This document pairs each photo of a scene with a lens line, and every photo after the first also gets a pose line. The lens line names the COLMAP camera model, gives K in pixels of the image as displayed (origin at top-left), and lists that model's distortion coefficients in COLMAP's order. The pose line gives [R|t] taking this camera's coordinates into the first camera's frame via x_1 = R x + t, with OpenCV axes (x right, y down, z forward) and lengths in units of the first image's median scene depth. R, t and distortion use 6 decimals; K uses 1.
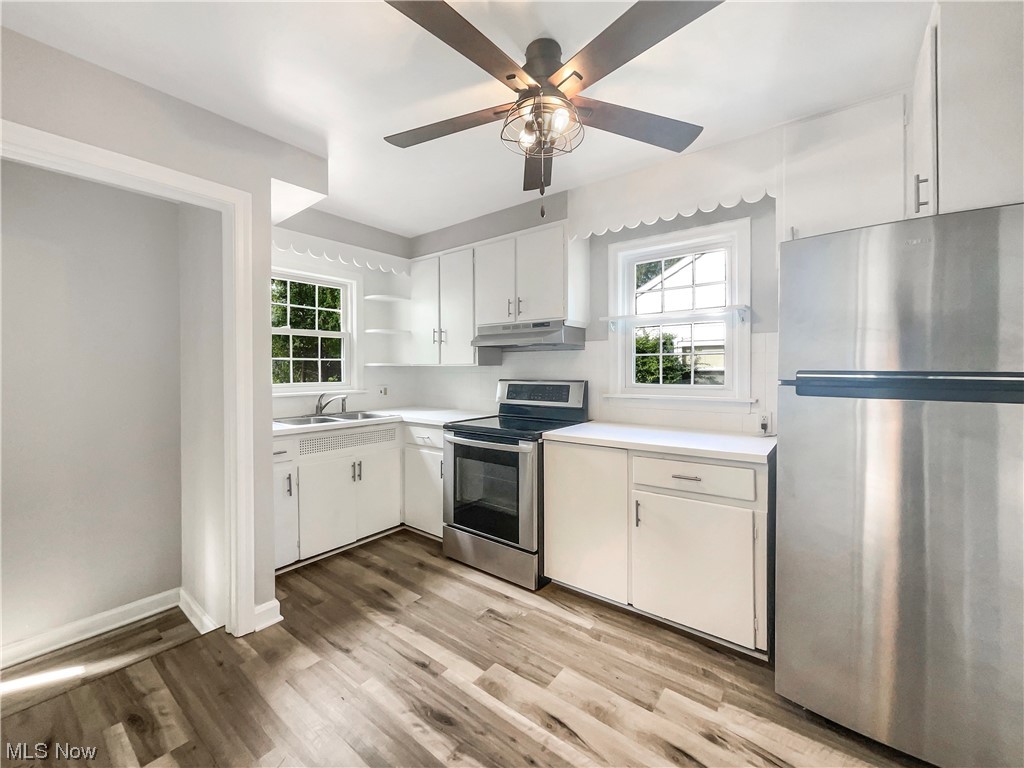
lens RADIAL K [[412.0, 0, 510.1], [0, 412.0, 373.5], [0, 0, 1]] dist [-0.013328, 0.002591]
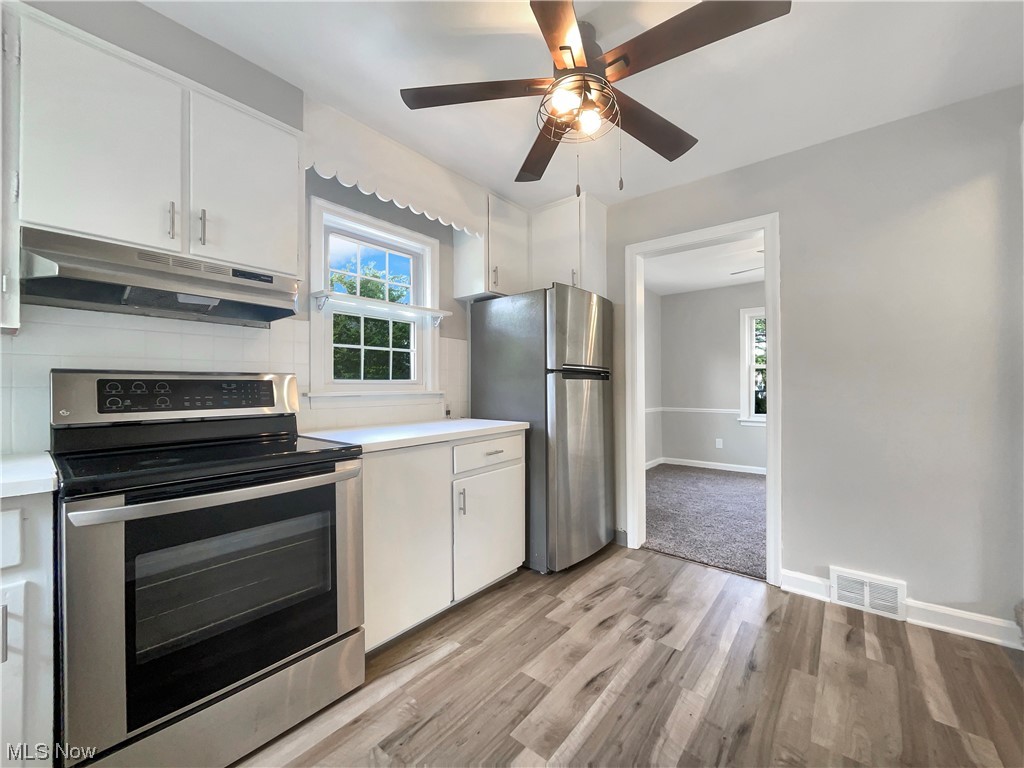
lens RADIAL K [[412.0, 0, 508.5], [0, 412.0, 387.3], [0, 0, 1]] dist [-0.013328, 0.002591]
pose [[0.020684, 0.005694, 0.999770, -0.751582], [0.014584, 0.999876, -0.005996, 0.074090], [-0.999680, 0.014705, 0.020598, 0.936906]]
